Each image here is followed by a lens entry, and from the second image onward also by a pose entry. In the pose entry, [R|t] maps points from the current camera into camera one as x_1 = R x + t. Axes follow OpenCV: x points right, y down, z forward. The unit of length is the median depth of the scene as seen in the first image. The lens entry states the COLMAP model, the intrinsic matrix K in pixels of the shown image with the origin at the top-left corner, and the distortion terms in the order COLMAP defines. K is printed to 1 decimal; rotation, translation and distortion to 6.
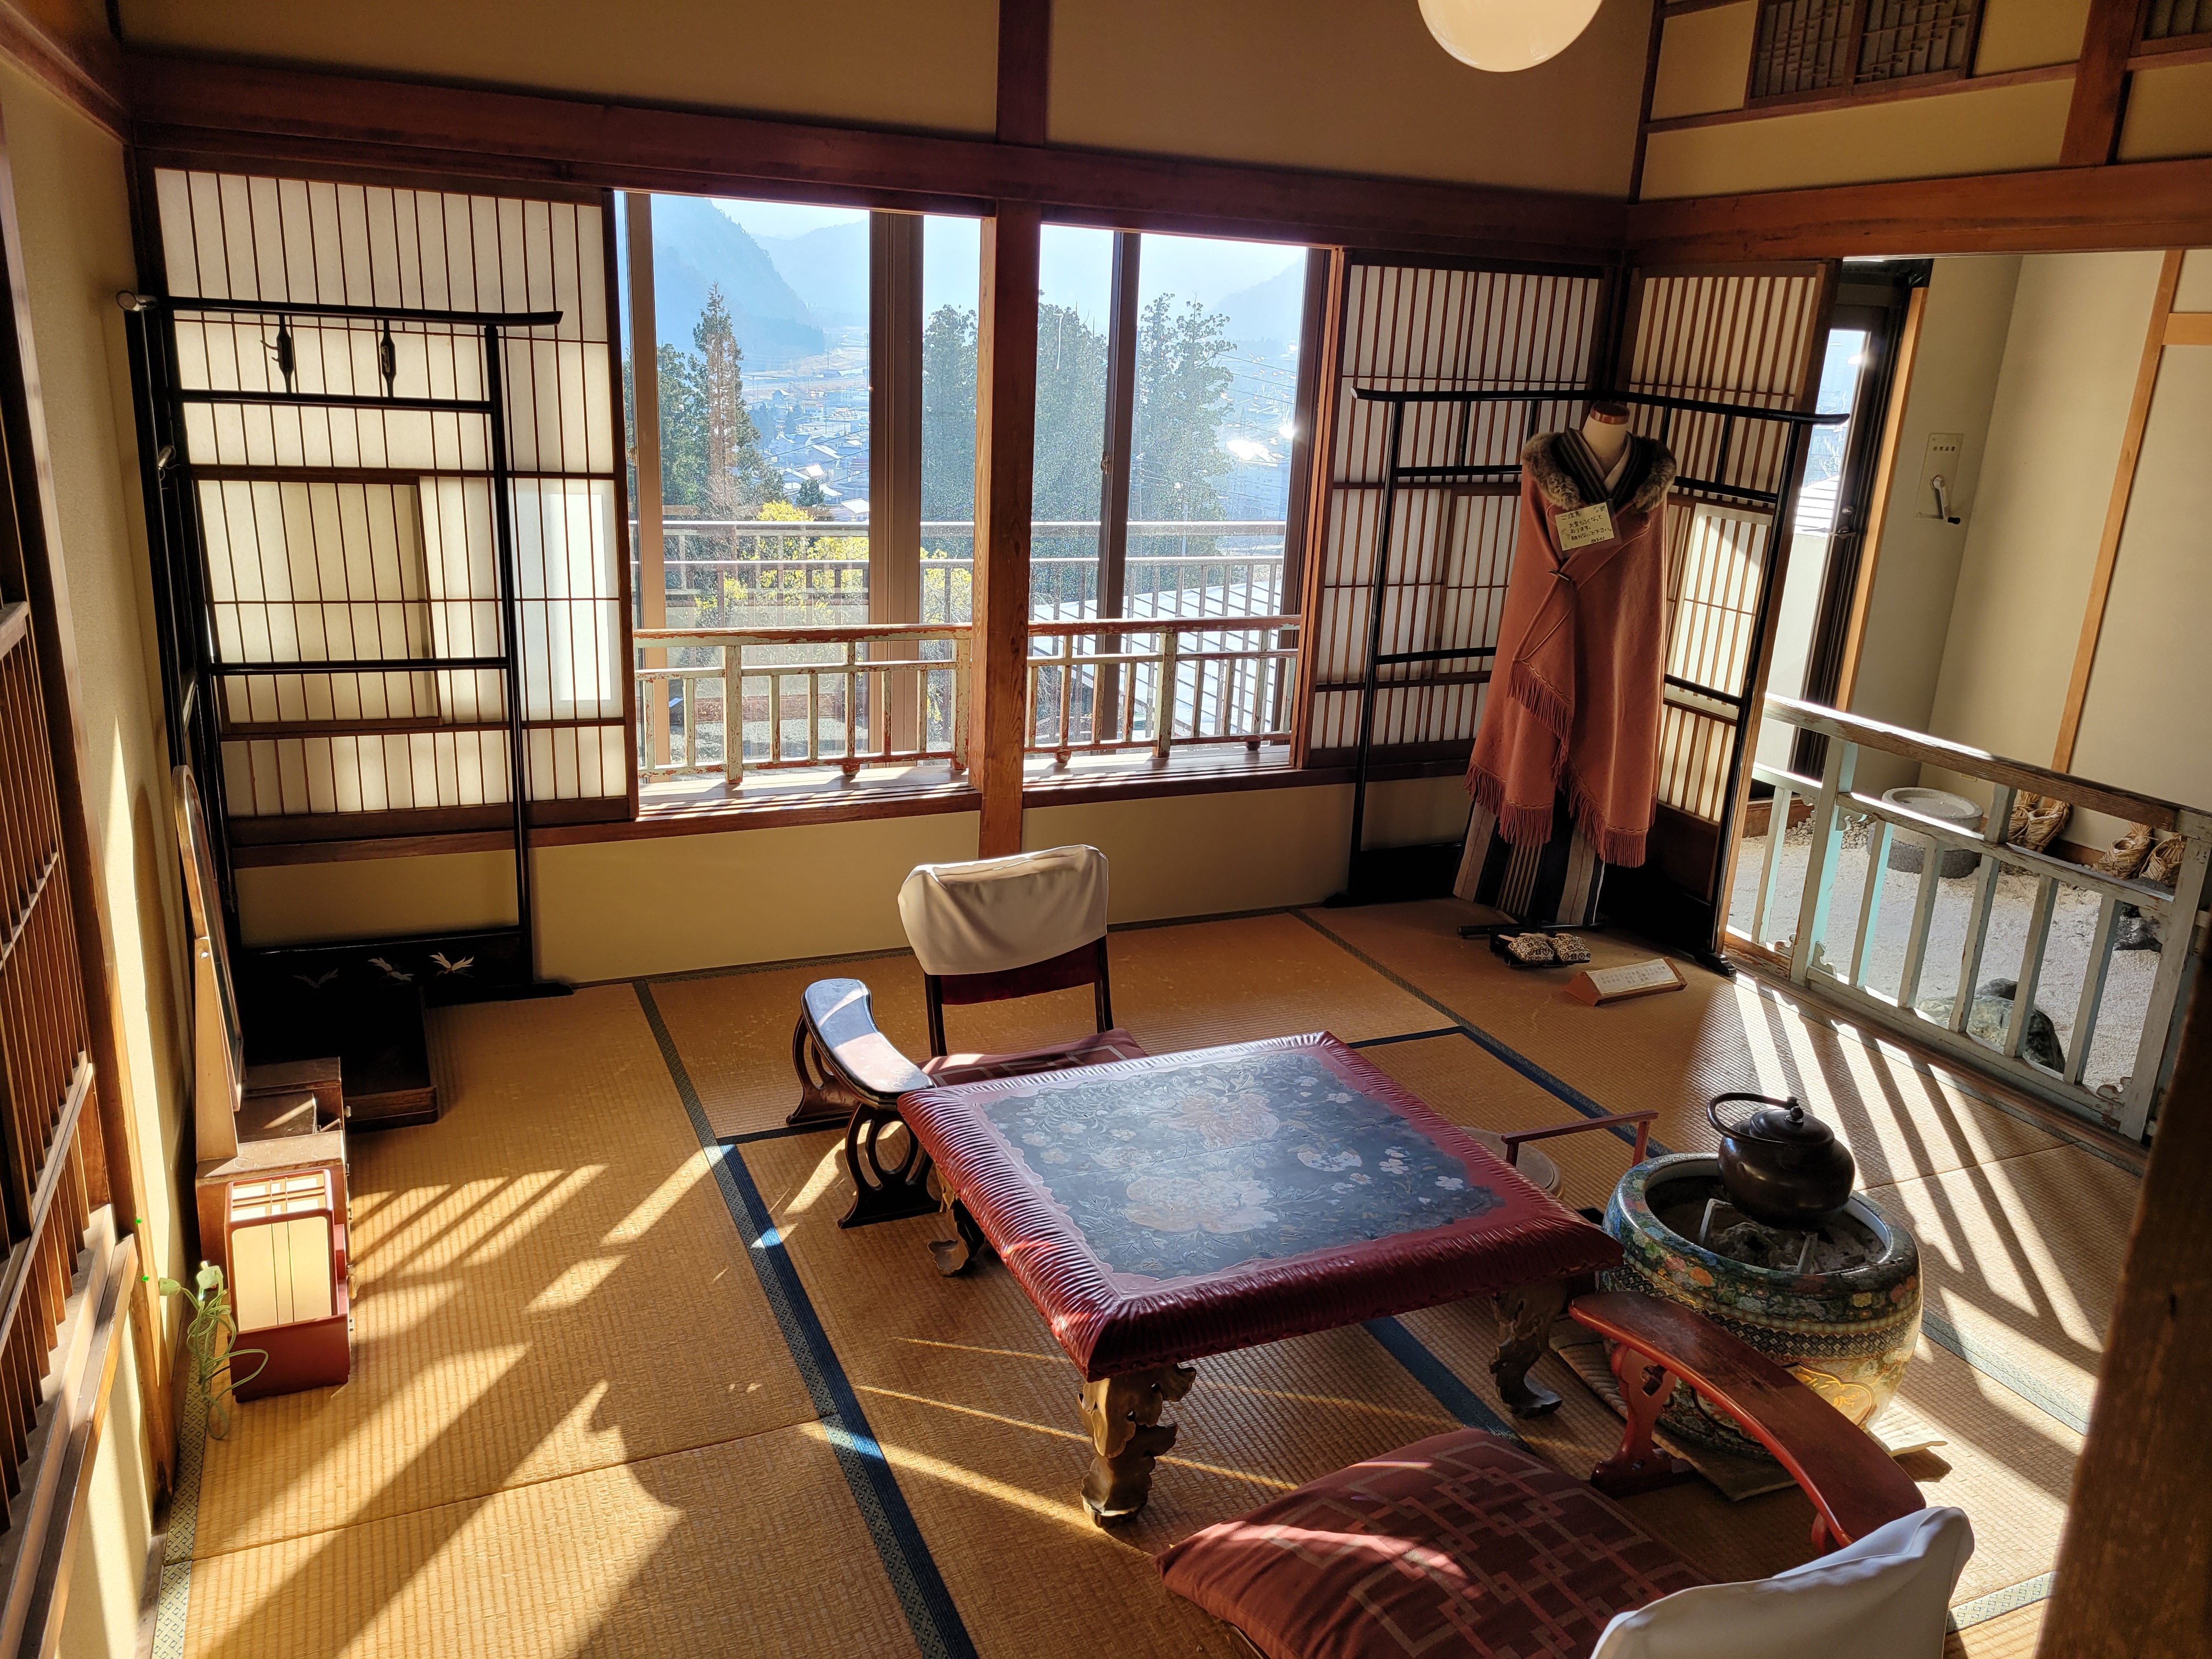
lens RADIAL K [[1644.5, 0, 1105.8], [0, 1644.5, 828.8], [0, 0, 1]] dist [0.049263, -0.007688]
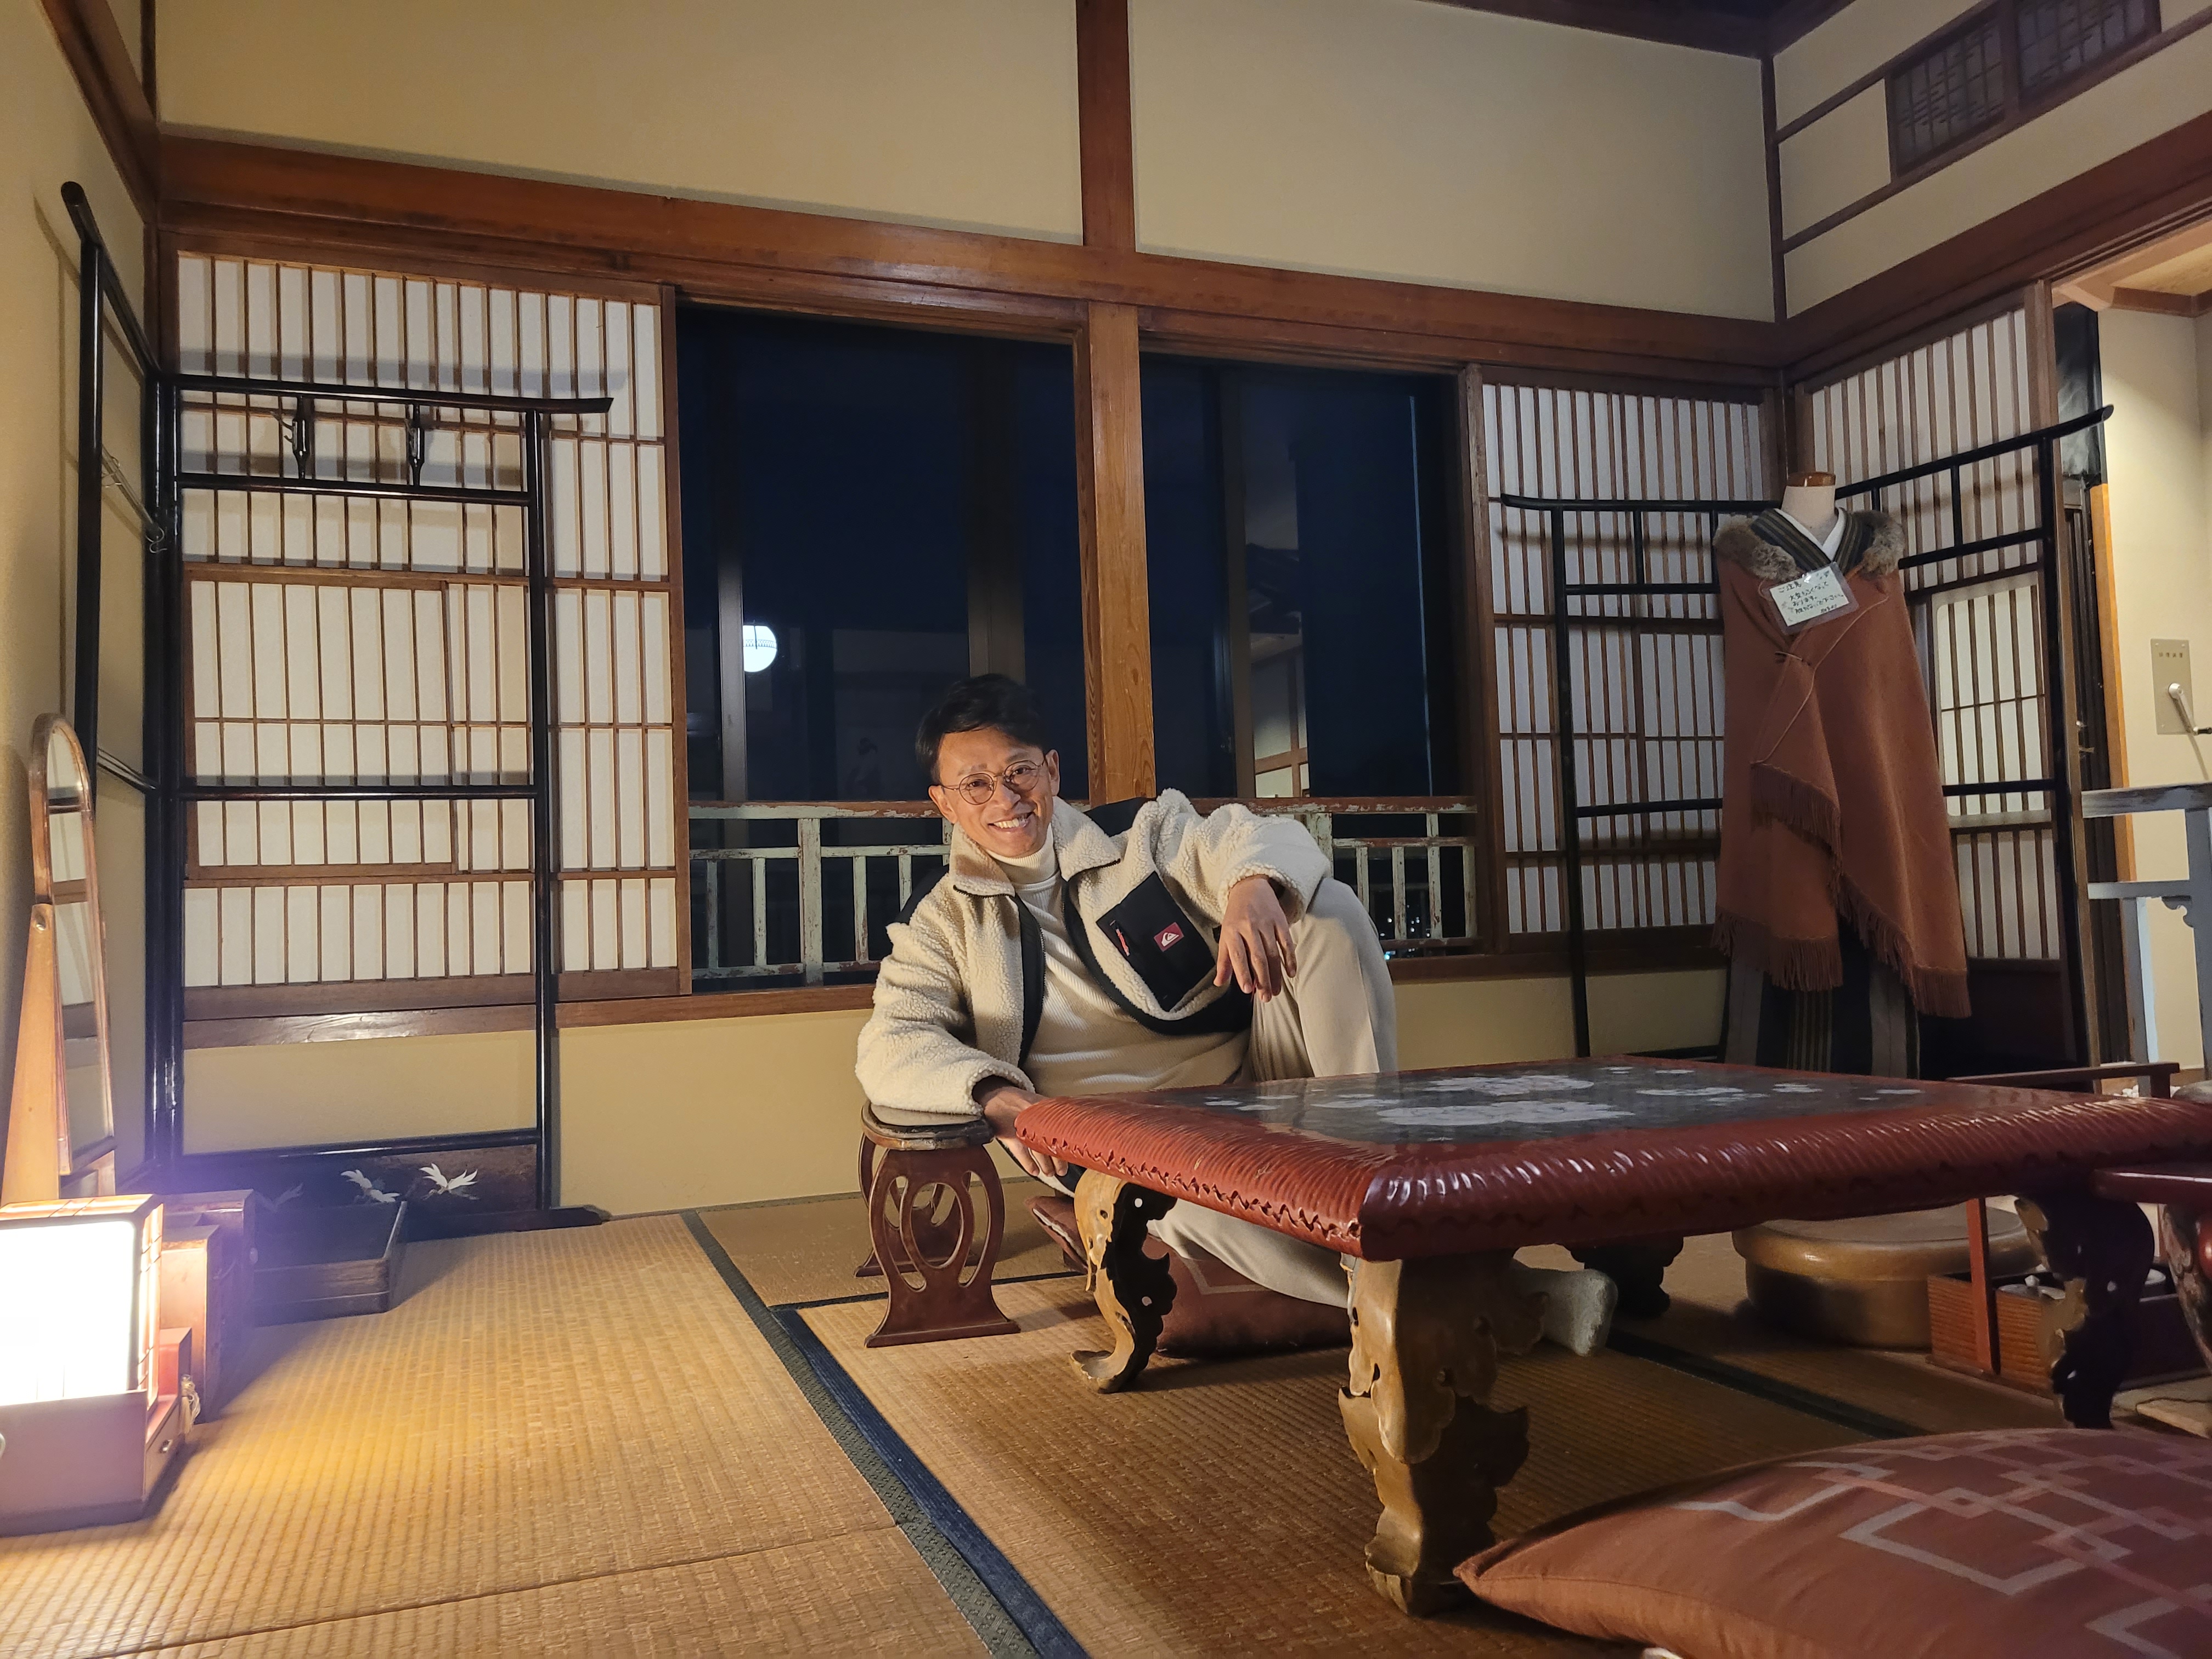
lens RADIAL K [[1644.5, 0, 1105.1], [0, 1644.5, 834.5], [0, 0, 1]] dist [0.049263, -0.007688]
pose [[0.994330, -0.087379, -0.060609, -0.026754], [0.061886, 0.938962, -0.338408, 0.209905], [0.086479, 0.332738, 0.939046, 0.239144]]
